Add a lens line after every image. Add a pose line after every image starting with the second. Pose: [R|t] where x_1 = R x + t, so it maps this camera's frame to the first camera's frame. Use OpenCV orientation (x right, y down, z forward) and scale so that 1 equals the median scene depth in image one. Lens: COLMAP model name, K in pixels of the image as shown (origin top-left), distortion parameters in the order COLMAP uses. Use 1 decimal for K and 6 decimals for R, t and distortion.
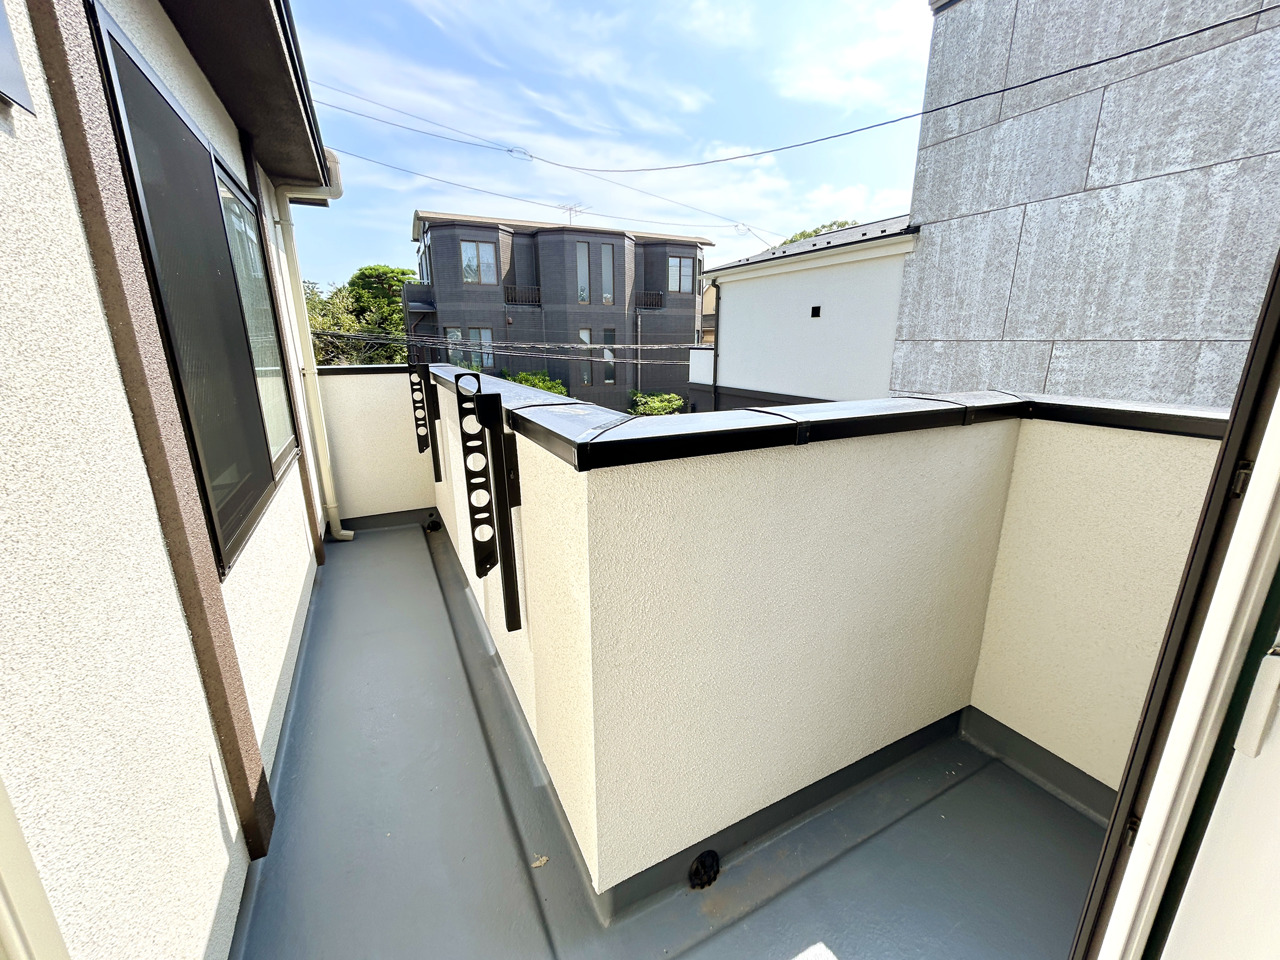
lens RADIAL K [[520.3, 0, 641.6], [0, 520.3, 478.8], [0, 0, 1]] dist [-0.003004, 0.002081]
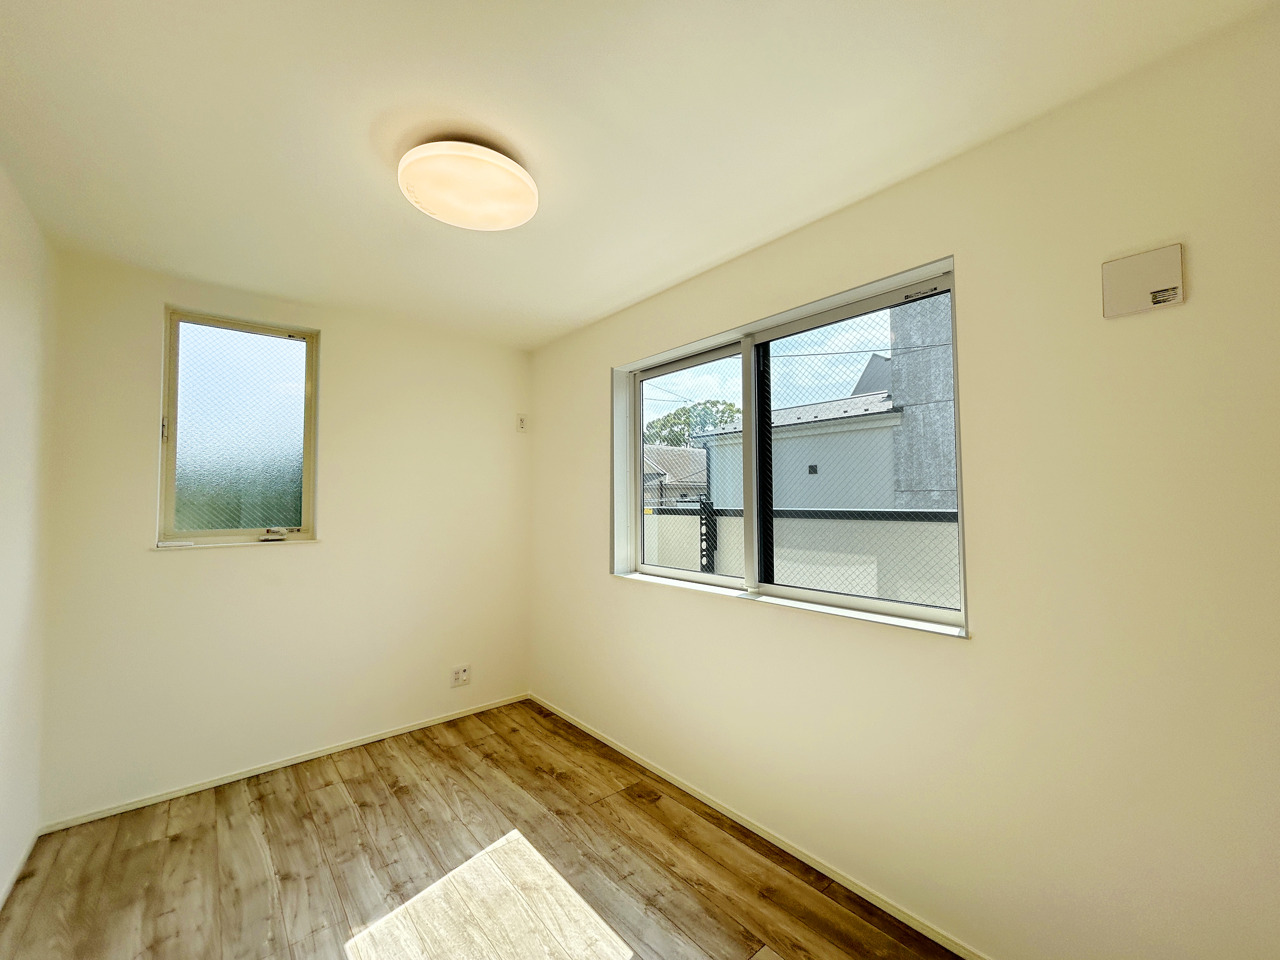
lens RADIAL K [[520.3, 0, 646.4], [0, 520.3, 477.4], [0, 0, 1]] dist [-0.003004, 0.002081]
pose [[0.973362, 0.005431, 0.229210, -0.386829], [0.063431, 0.954319, -0.291980, 0.025888], [-0.220325, 0.298741, 0.928553, -0.024874]]
